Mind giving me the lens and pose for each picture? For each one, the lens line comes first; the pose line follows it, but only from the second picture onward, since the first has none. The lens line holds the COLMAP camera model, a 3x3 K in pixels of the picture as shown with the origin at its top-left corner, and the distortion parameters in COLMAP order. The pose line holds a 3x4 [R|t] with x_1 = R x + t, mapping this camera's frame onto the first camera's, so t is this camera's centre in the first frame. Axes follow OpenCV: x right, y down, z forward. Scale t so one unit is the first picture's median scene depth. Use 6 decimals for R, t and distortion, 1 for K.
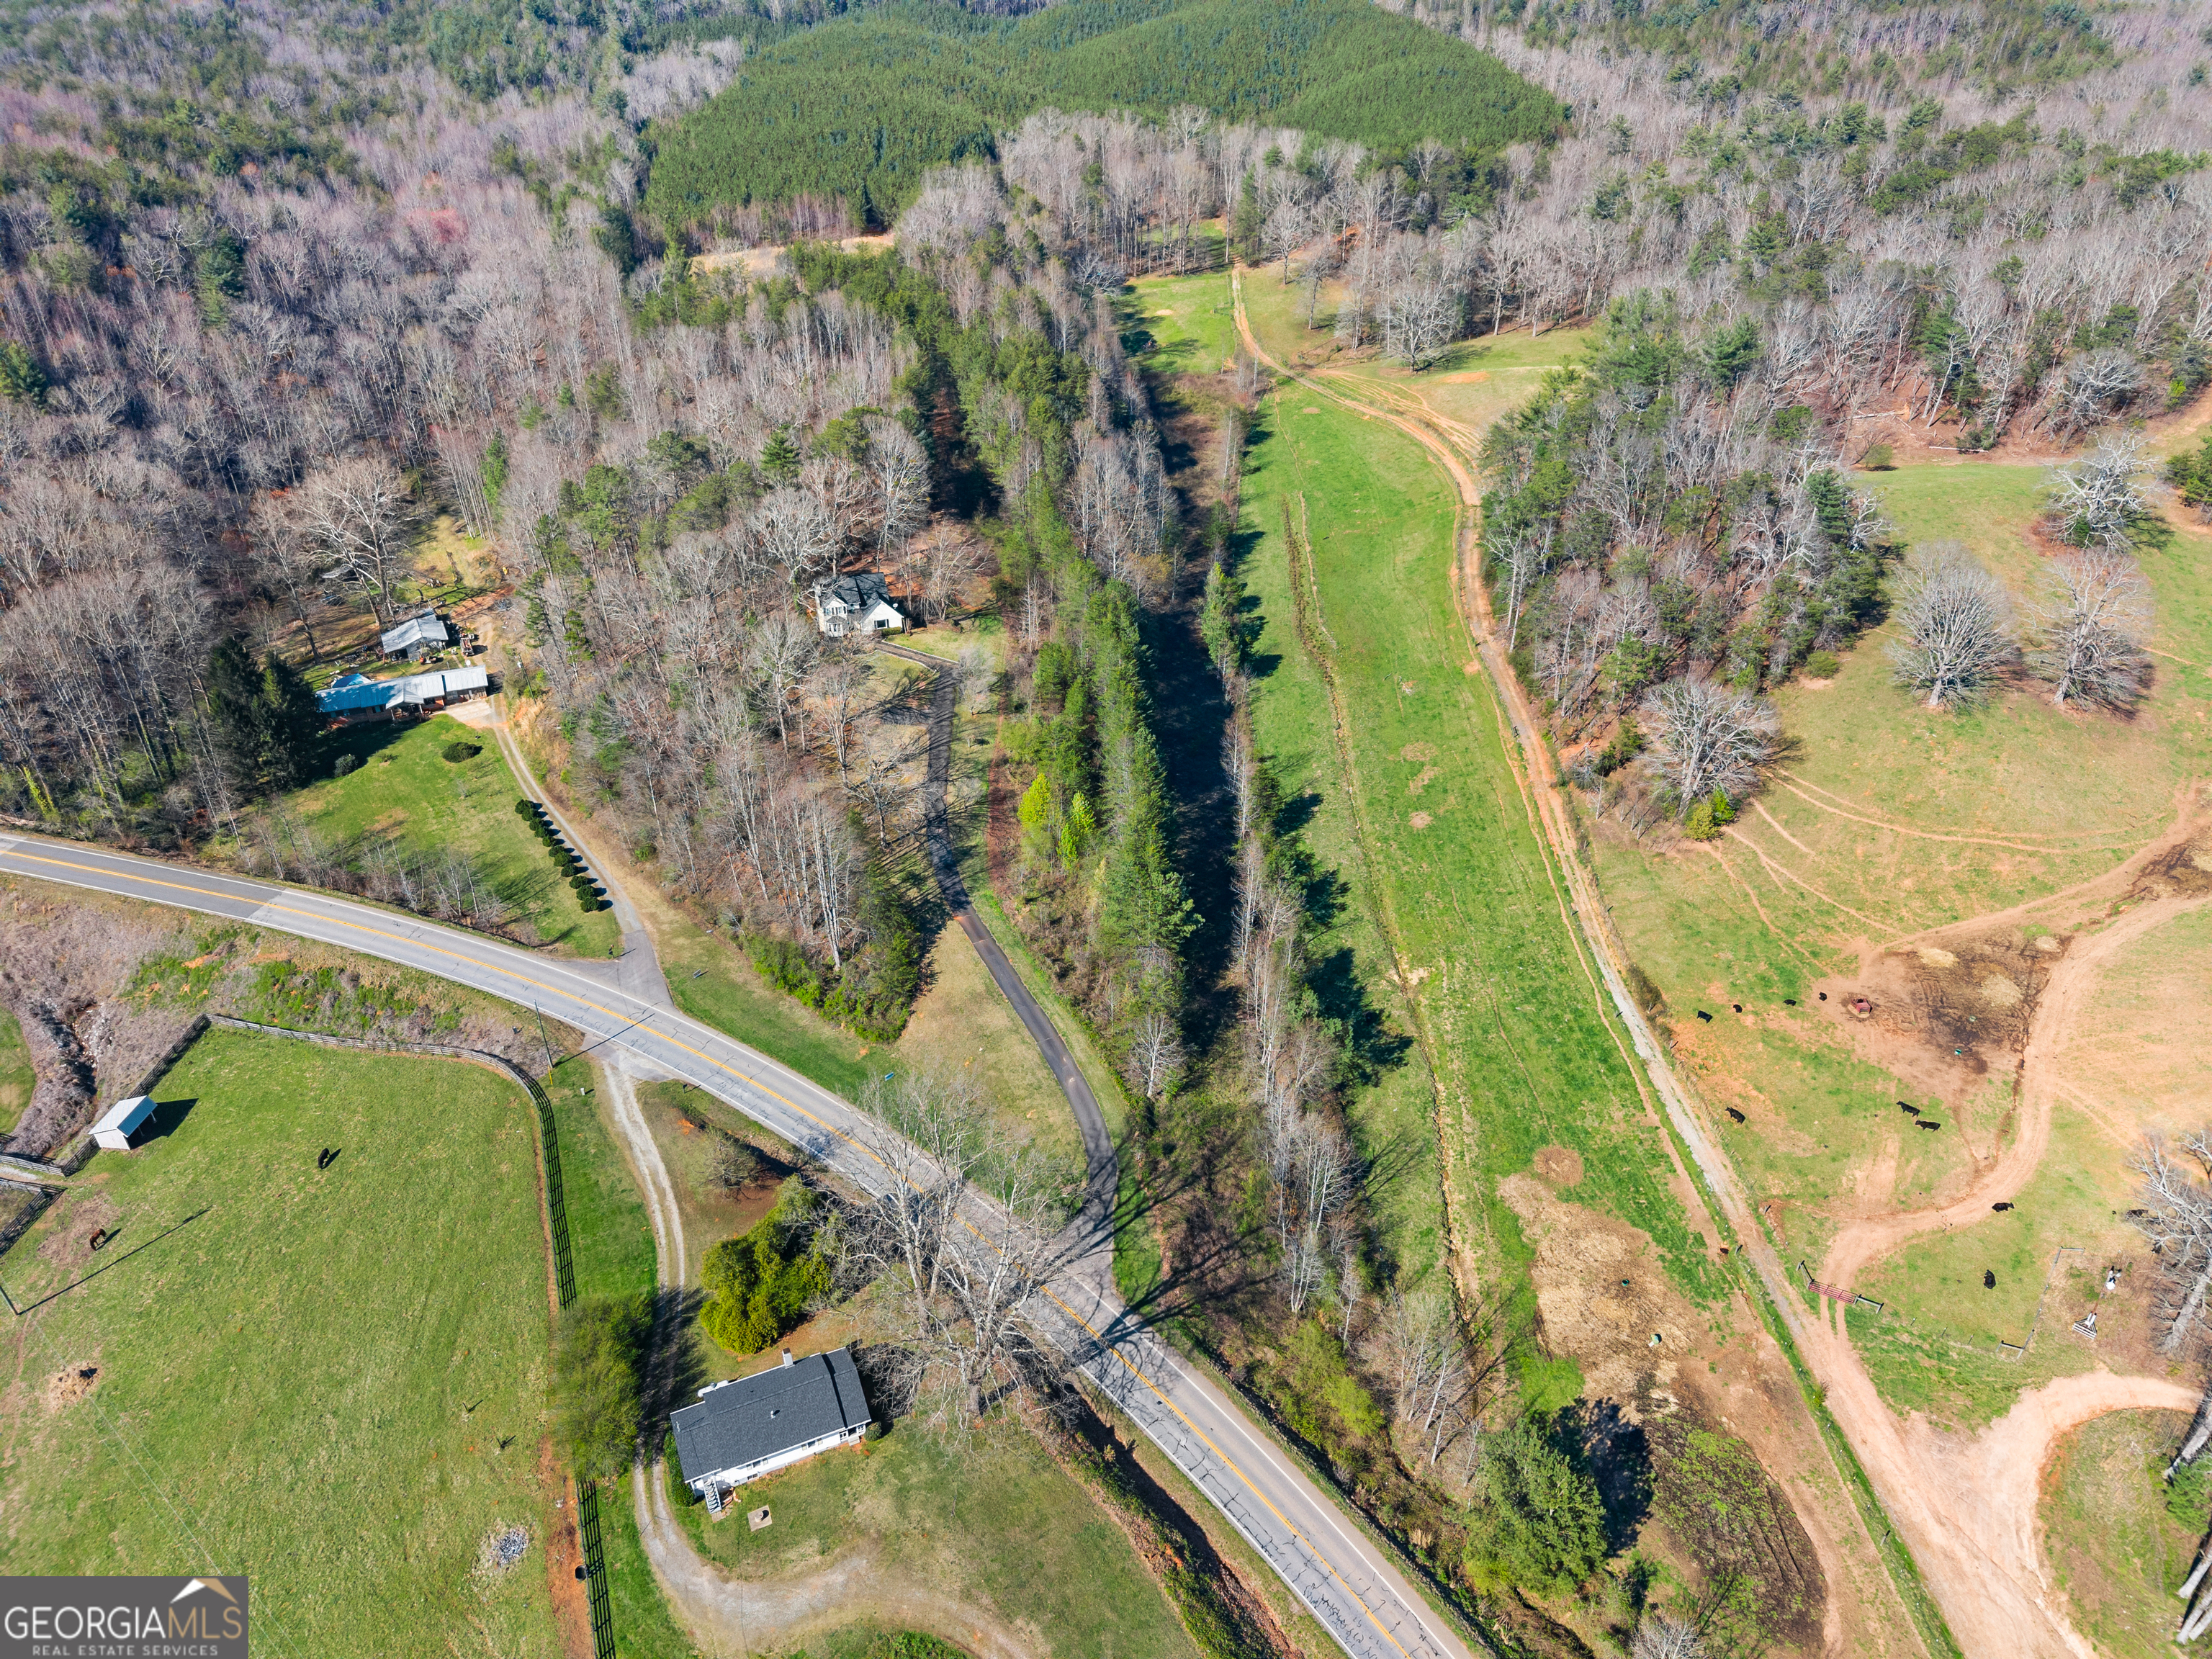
lens RADIAL K [[1481.0, 0, 1108.5], [0, 1481.0, 830.3], [0, 0, 1]] dist [0.018660, -0.016634]
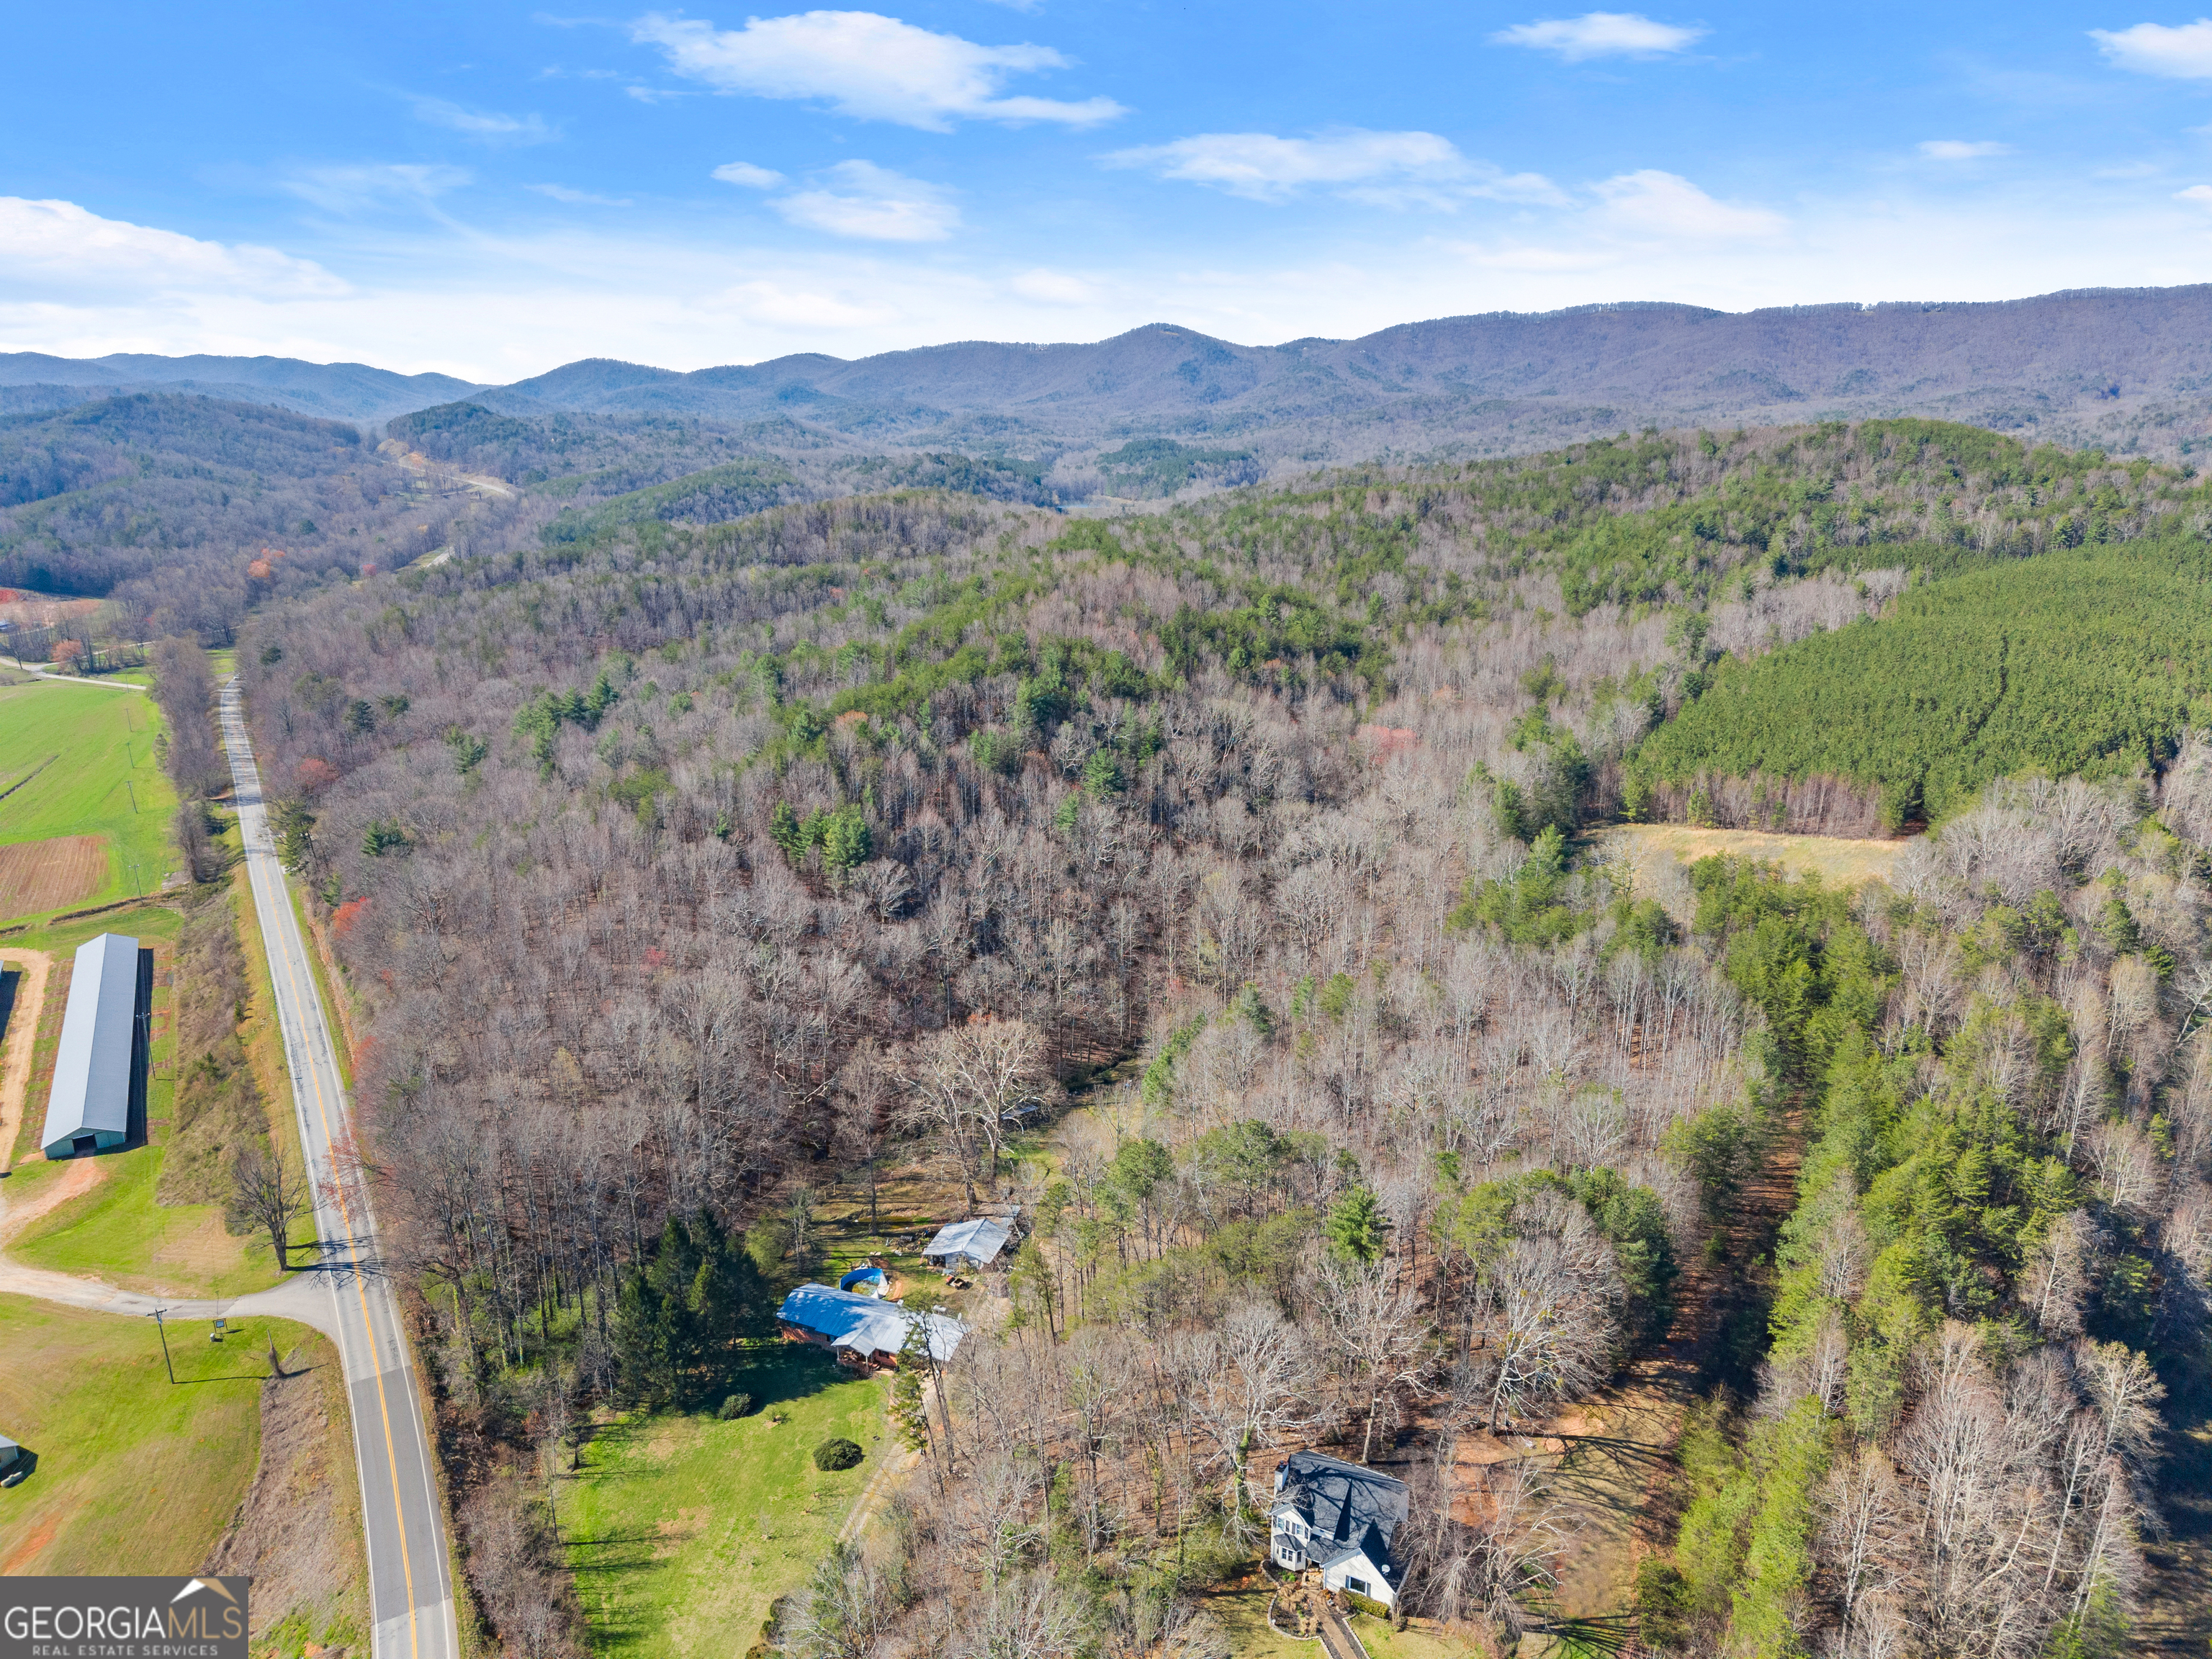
lens RADIAL K [[1481.0, 0, 1108.5], [0, 1481.0, 830.3], [0, 0, 1]] dist [0.018660, -0.016634]
pose [[0.707635, 0.192491, -0.679852, 0.137678], [-0.376898, 0.916693, -0.132751, -0.370846], [0.597662, 0.350174, 0.721234, 0.546984]]
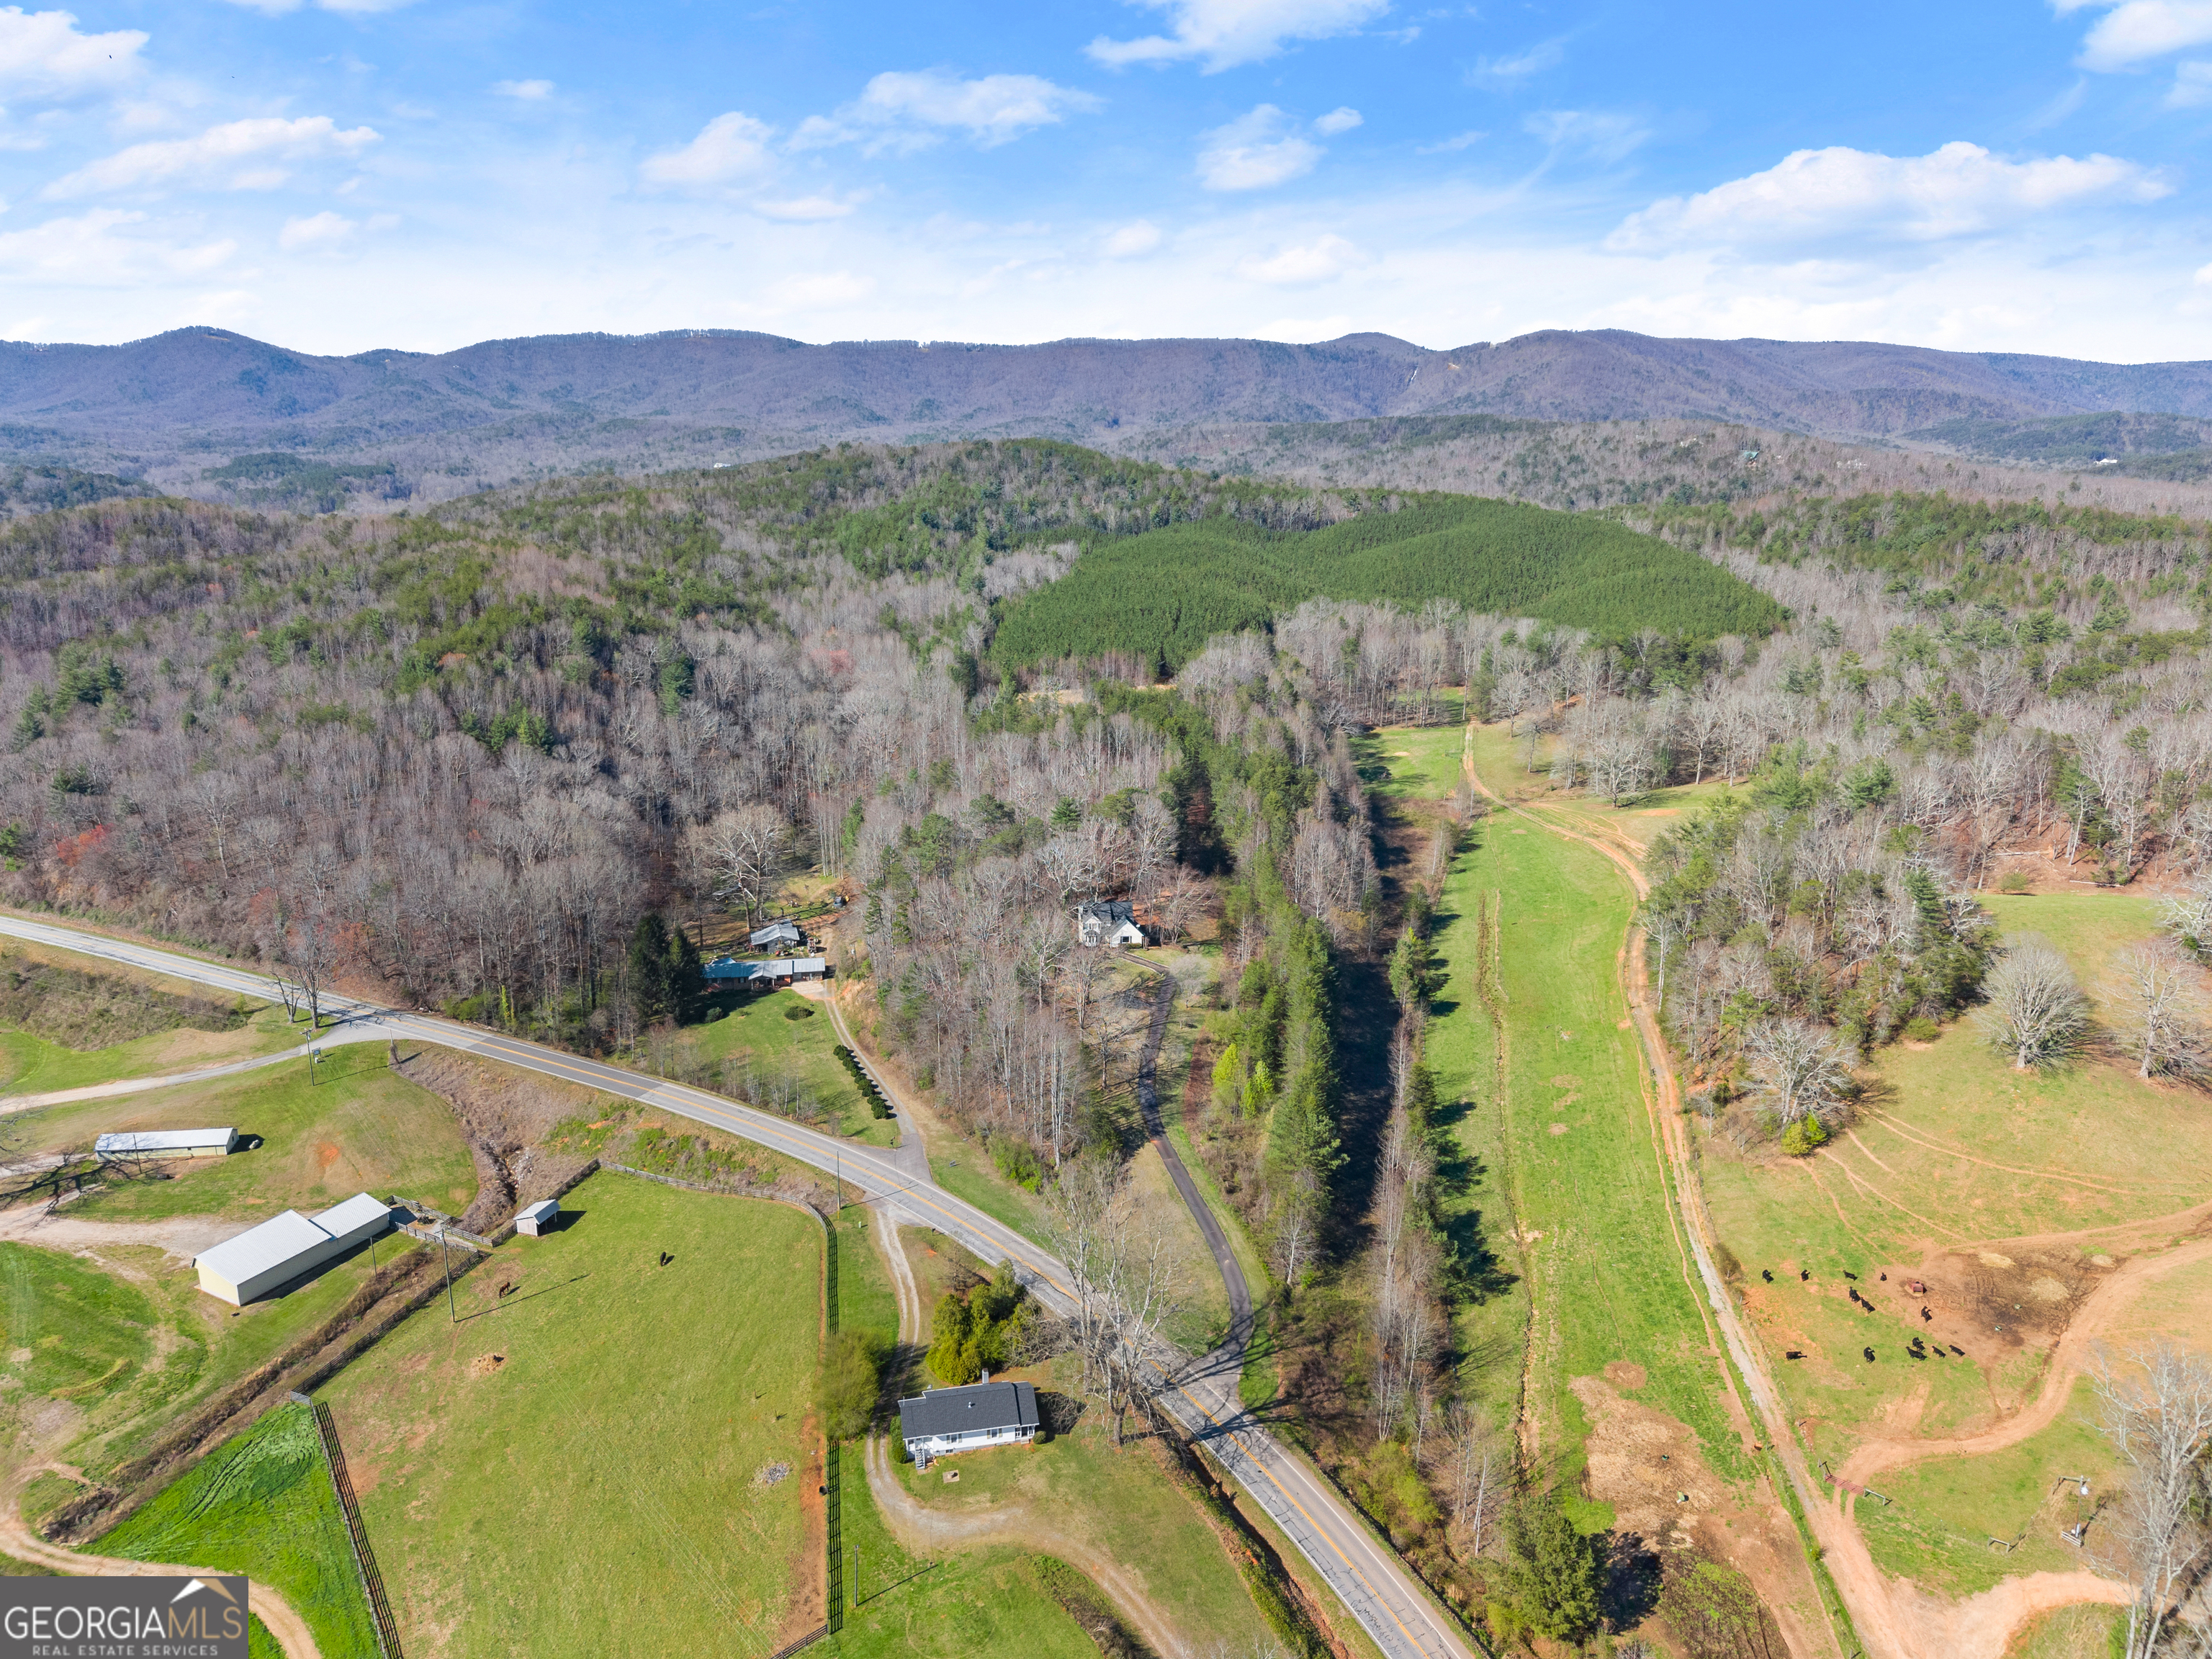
lens RADIAL K [[1484.0, 0, 1108.4], [0, 1484.0, 832.8], [0, 0, 1]] dist [0.050080, -0.061657]
pose [[0.980112, 0.061269, -0.188752, 0.083263], [-0.114997, 0.950520, -0.288596, 0.179243], [0.161730, 0.304563, 0.938661, -0.285205]]
